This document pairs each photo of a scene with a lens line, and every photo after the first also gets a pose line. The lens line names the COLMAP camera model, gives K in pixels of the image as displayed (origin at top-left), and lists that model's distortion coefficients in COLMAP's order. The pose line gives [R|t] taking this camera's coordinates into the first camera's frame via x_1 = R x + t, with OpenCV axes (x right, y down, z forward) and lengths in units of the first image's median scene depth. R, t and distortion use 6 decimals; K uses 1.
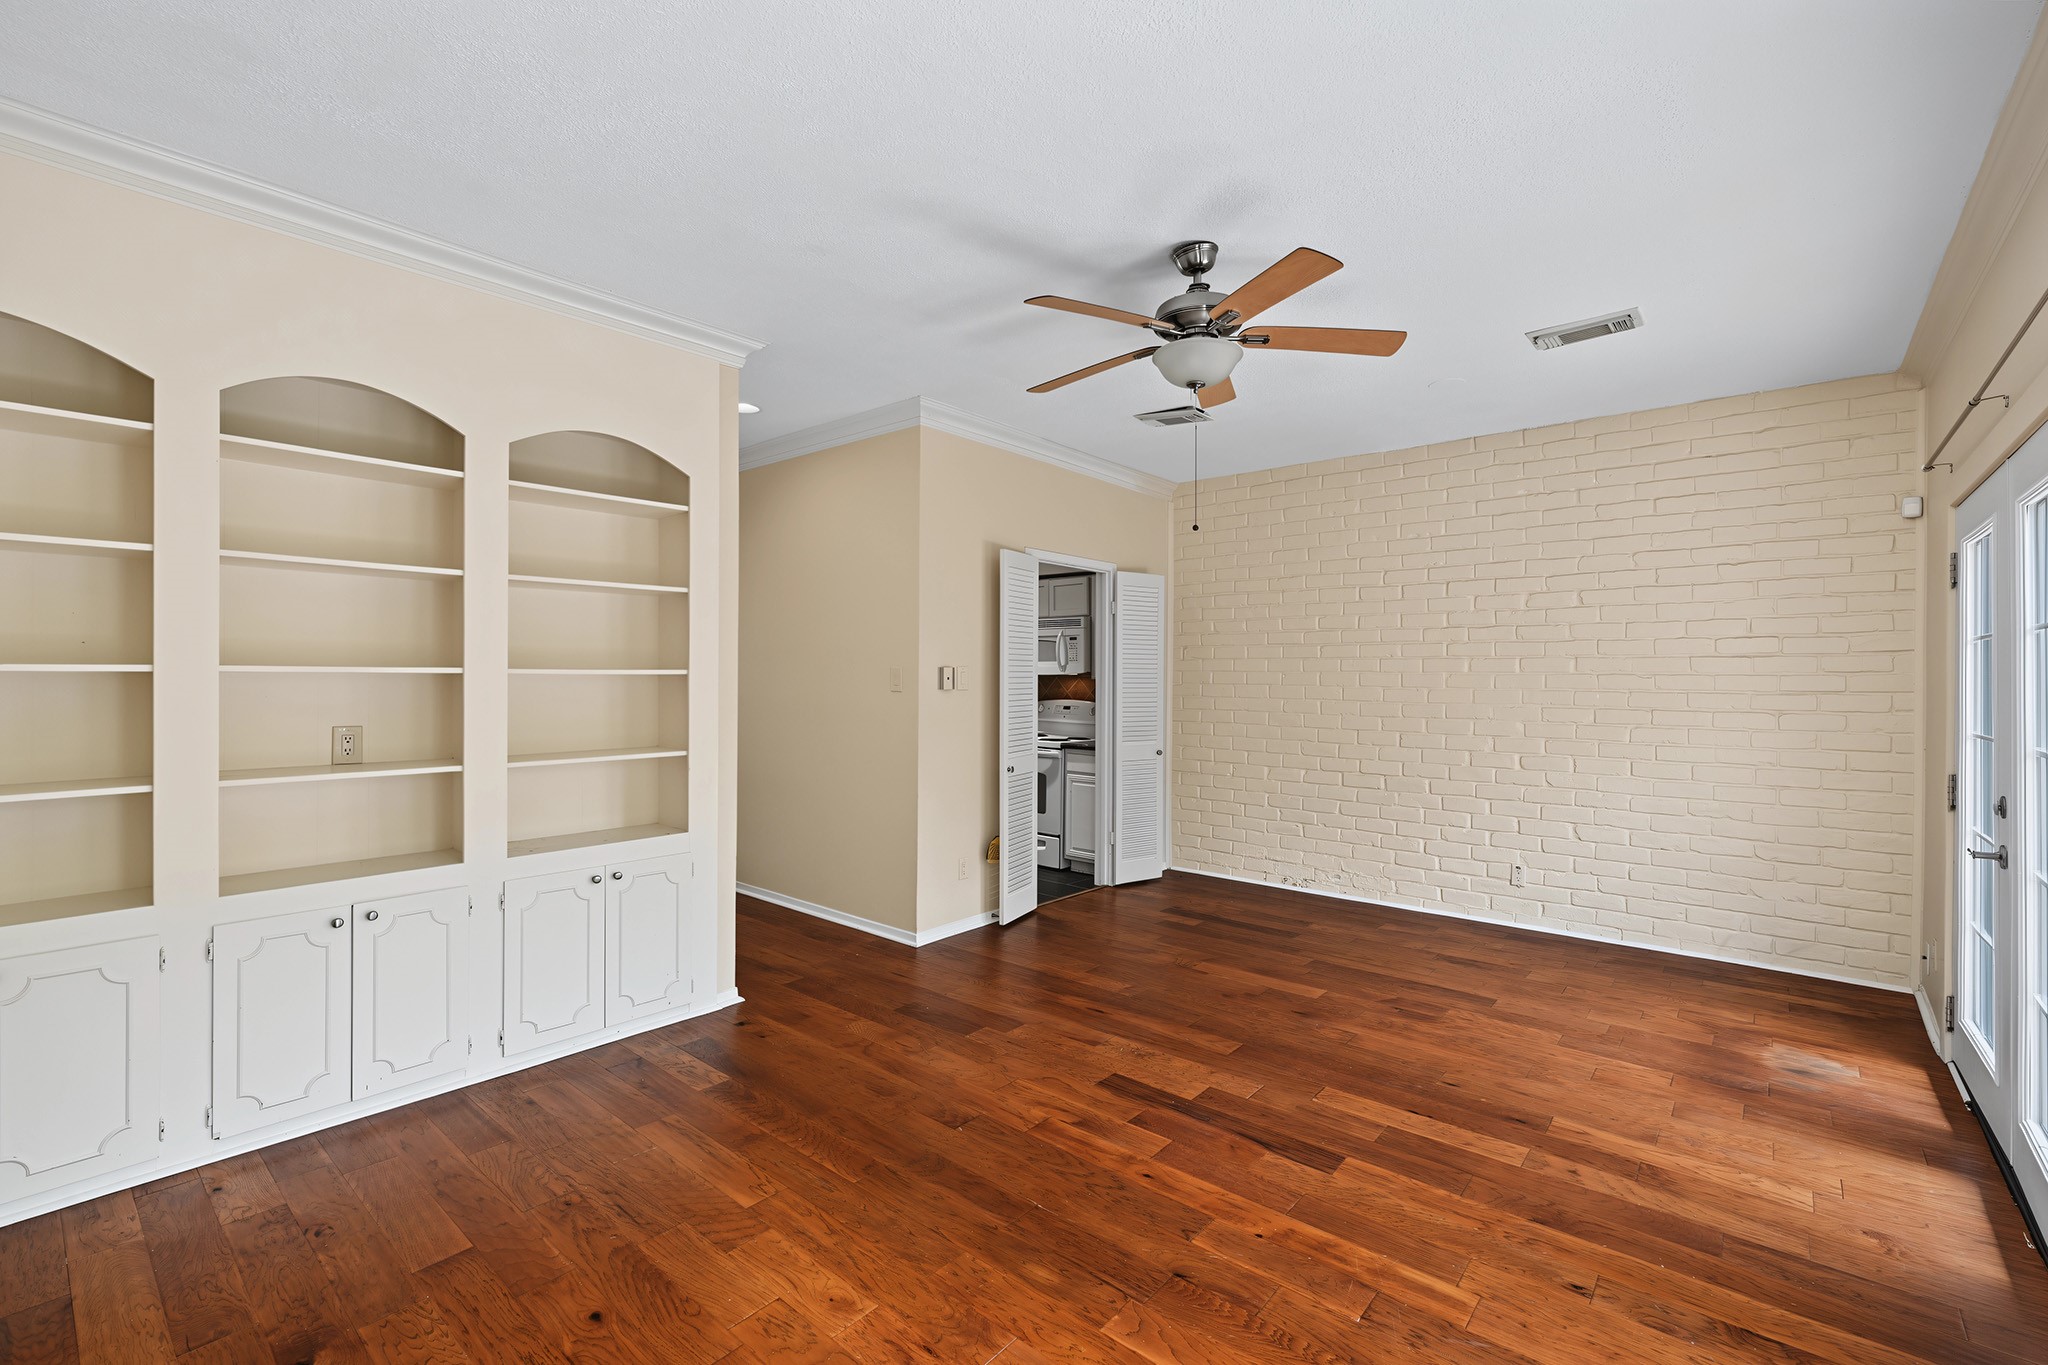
lens RADIAL K [[893.4, 0, 1012.6], [0, 893.4, 679.1], [0, 0, 1]] dist [-0.001255, -0.000298]
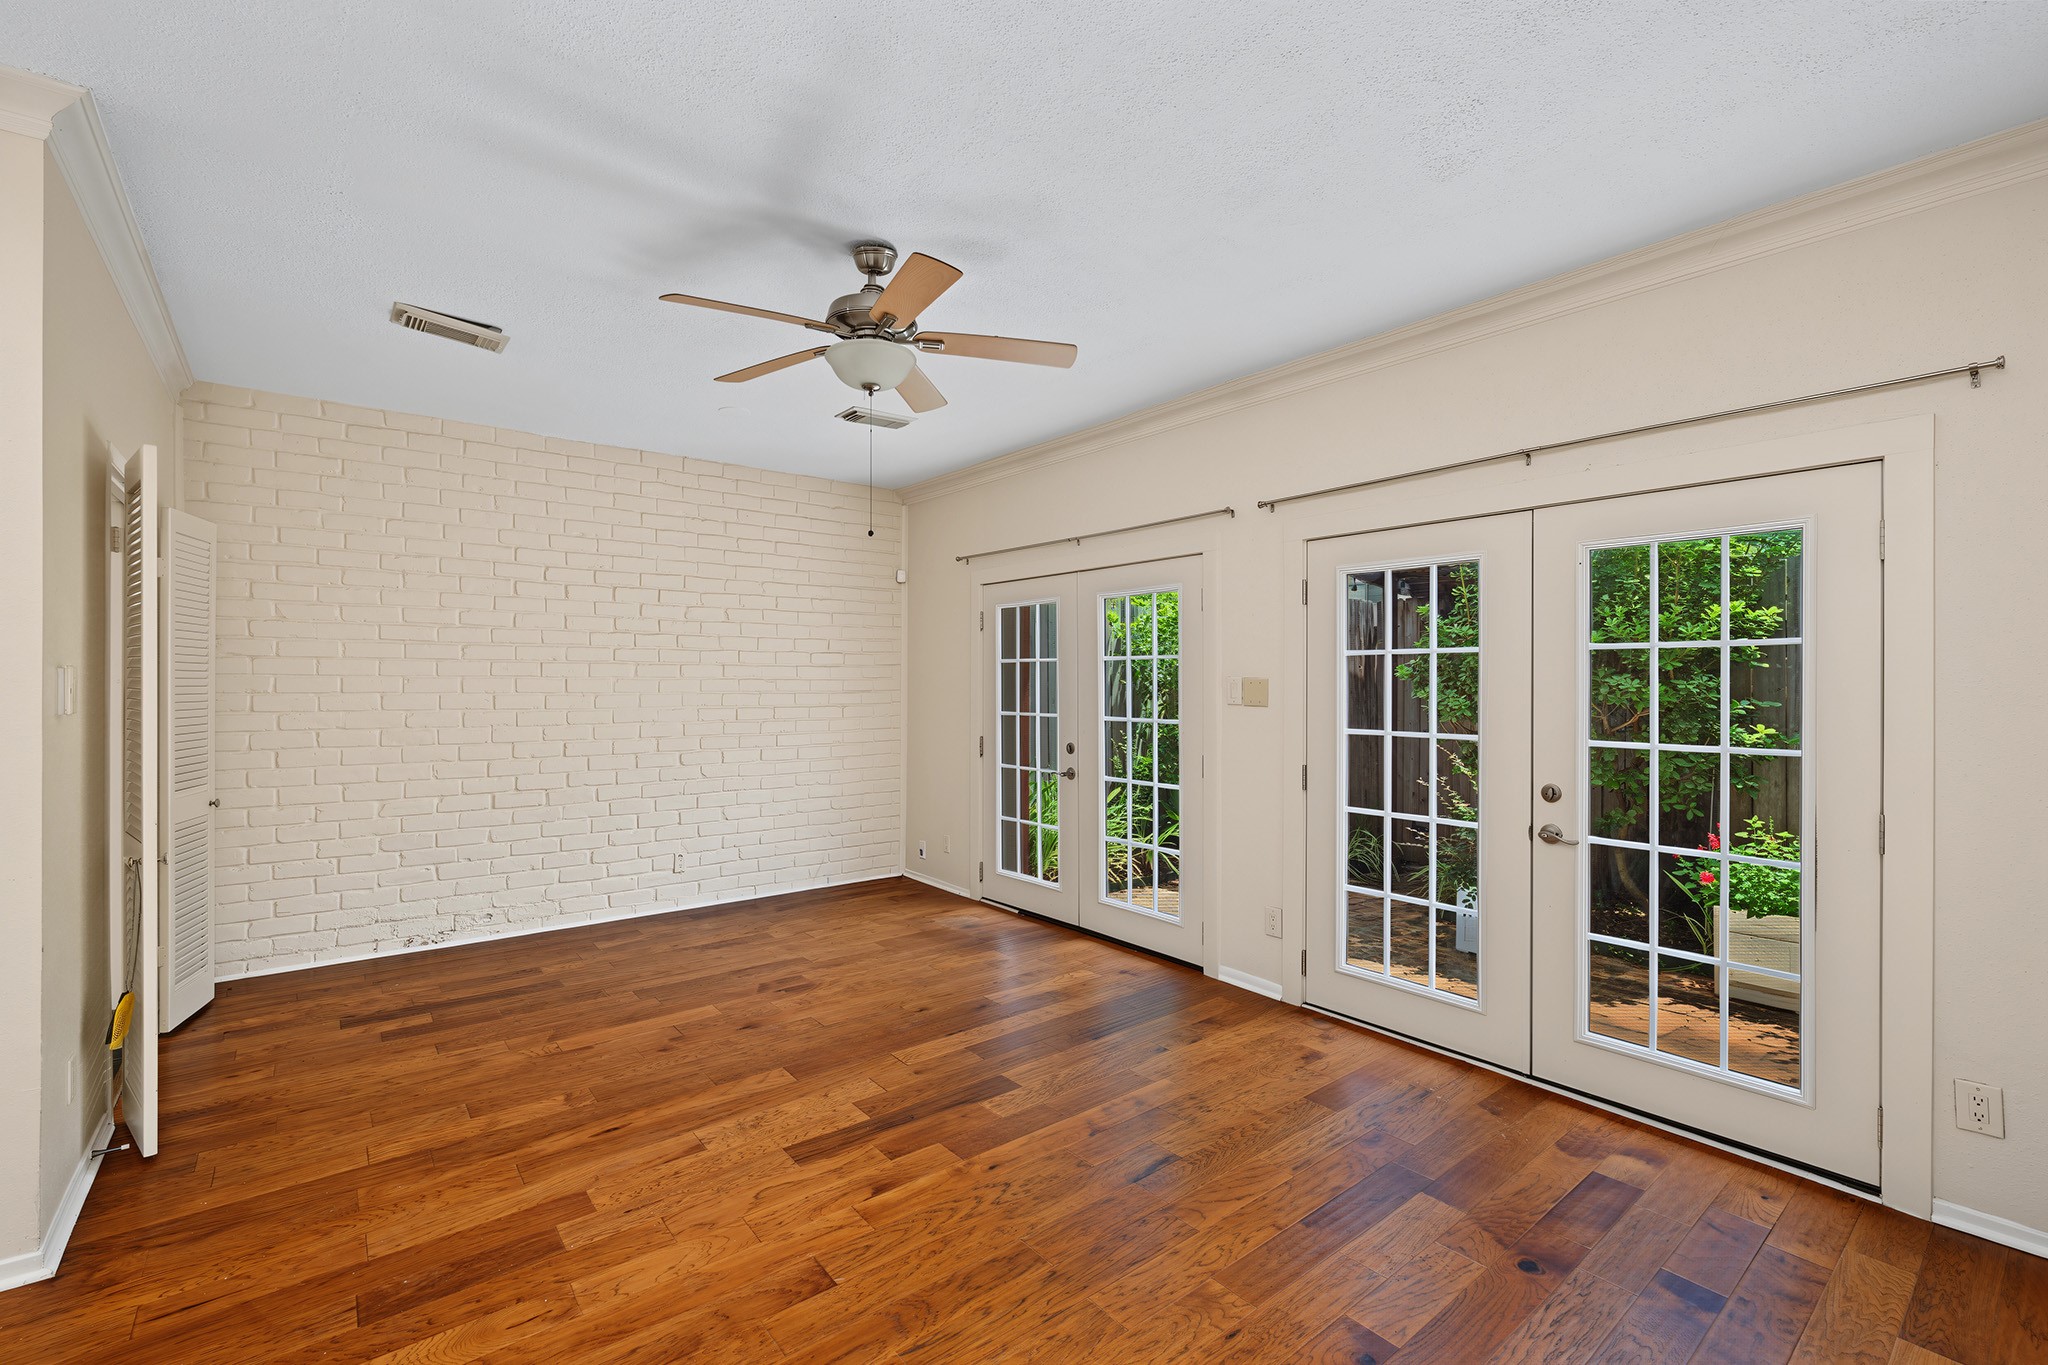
lens RADIAL K [[885.0, 0, 1024.0], [0, 885.0, 682.5], [0, 0, 1]] dist [-0.000545, -0.000389]
pose [[0.182074, -0.006101, 0.983266, -0.574502], [0.002693, 0.999980, 0.005706, -0.008798], [-0.983281, 0.001609, 0.182087, 0.524734]]
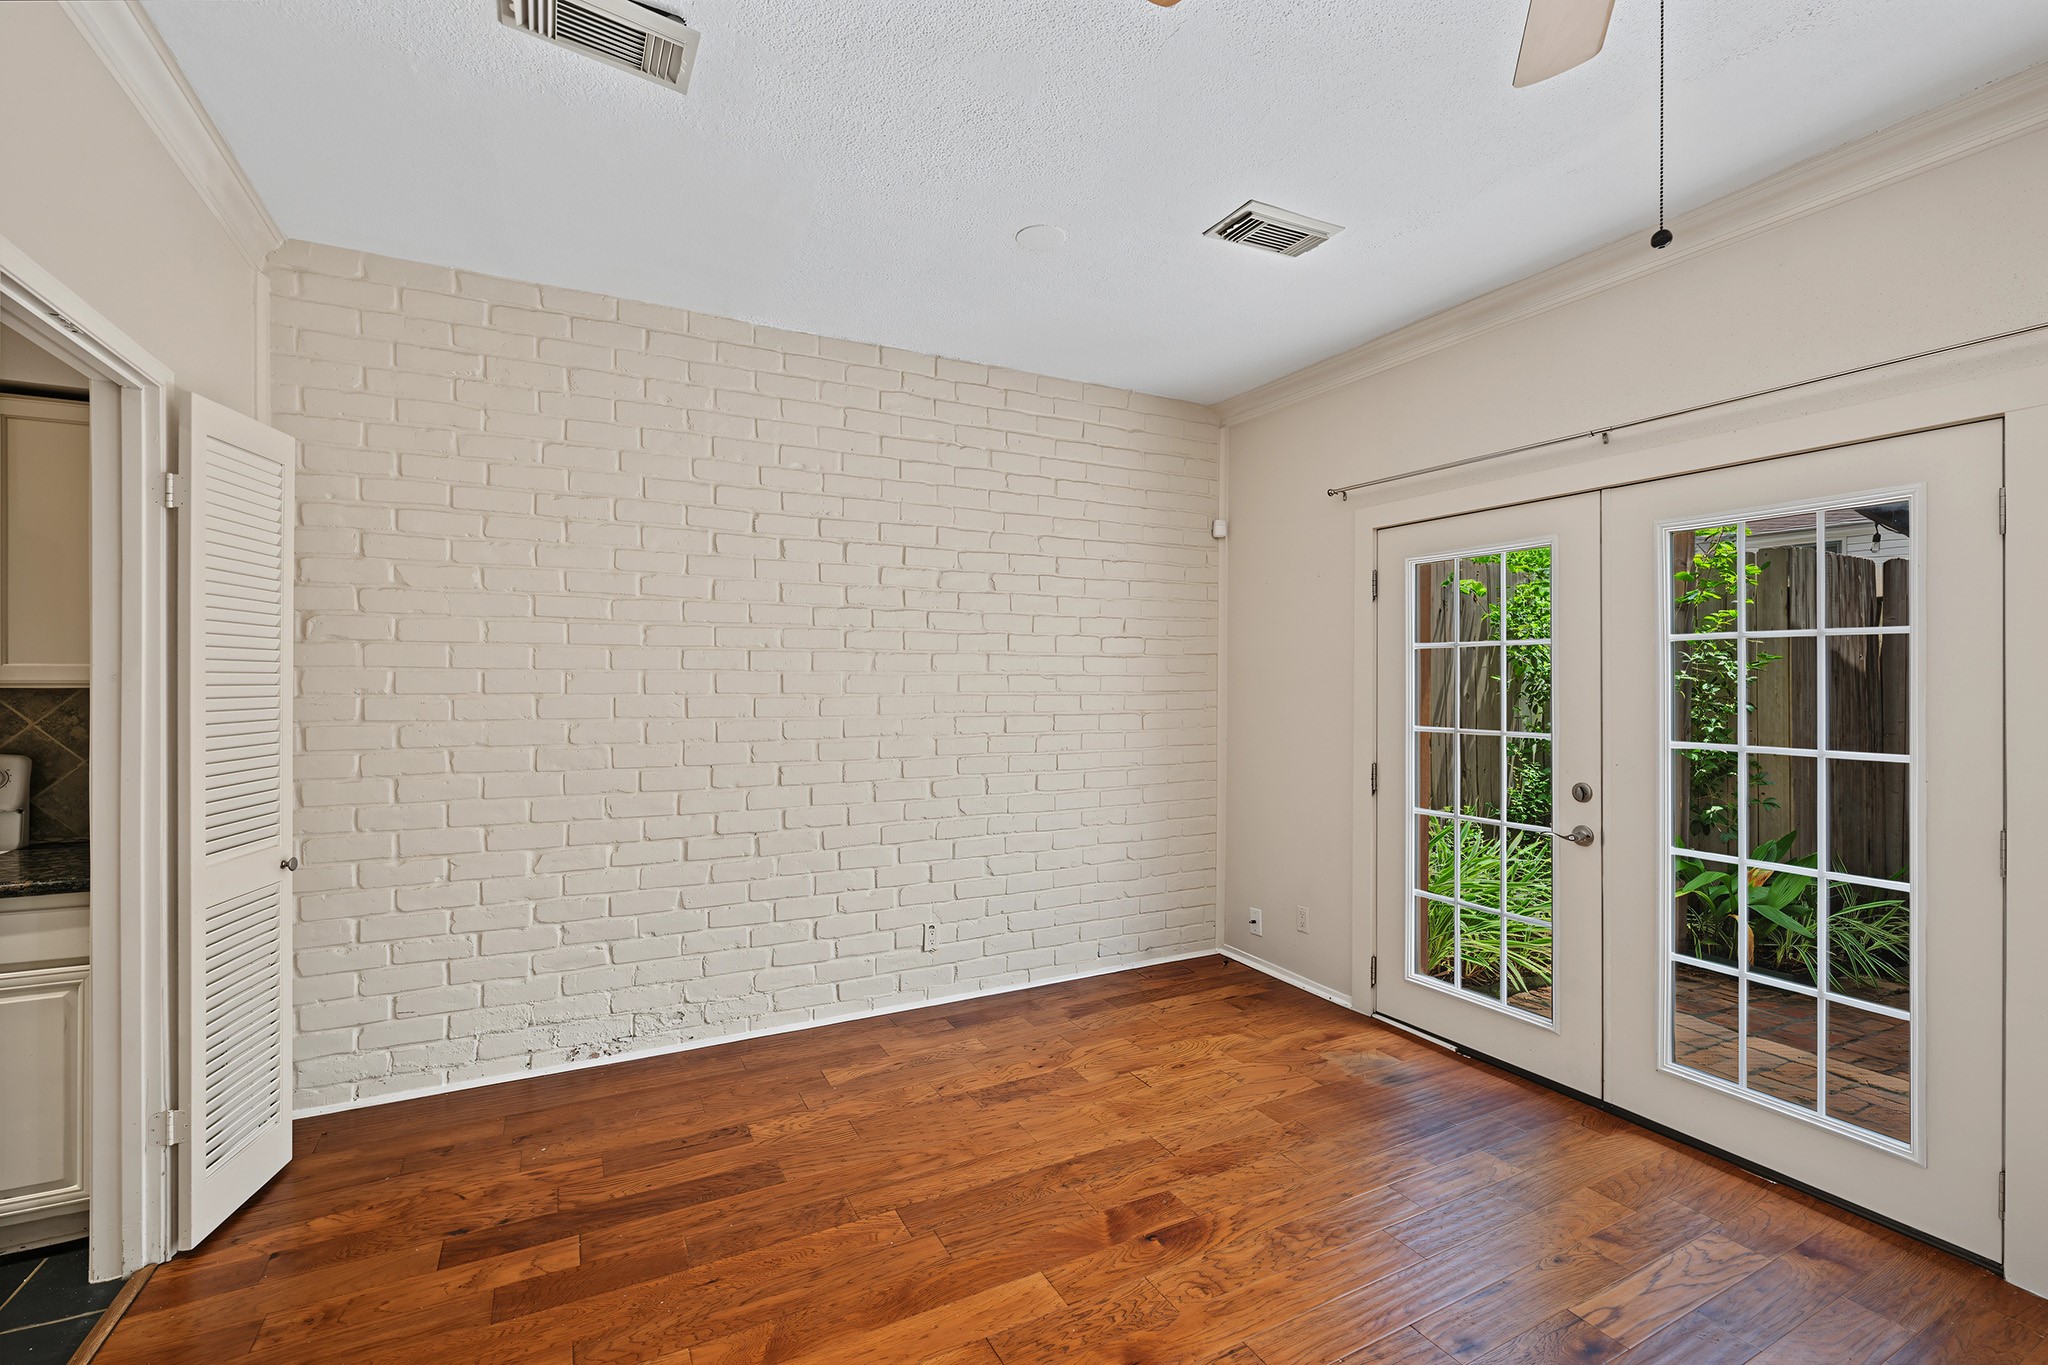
lens RADIAL K [[885.0, 0, 1024.0], [0, 885.0, 682.5], [0, 0, 1]] dist [-0.000545, -0.000389]
pose [[0.367710, -0.009528, 0.929892, -0.148114], [0.002070, 0.999953, 0.009428, -0.007762], [-0.929938, -0.001542, 0.367712, 0.877399]]
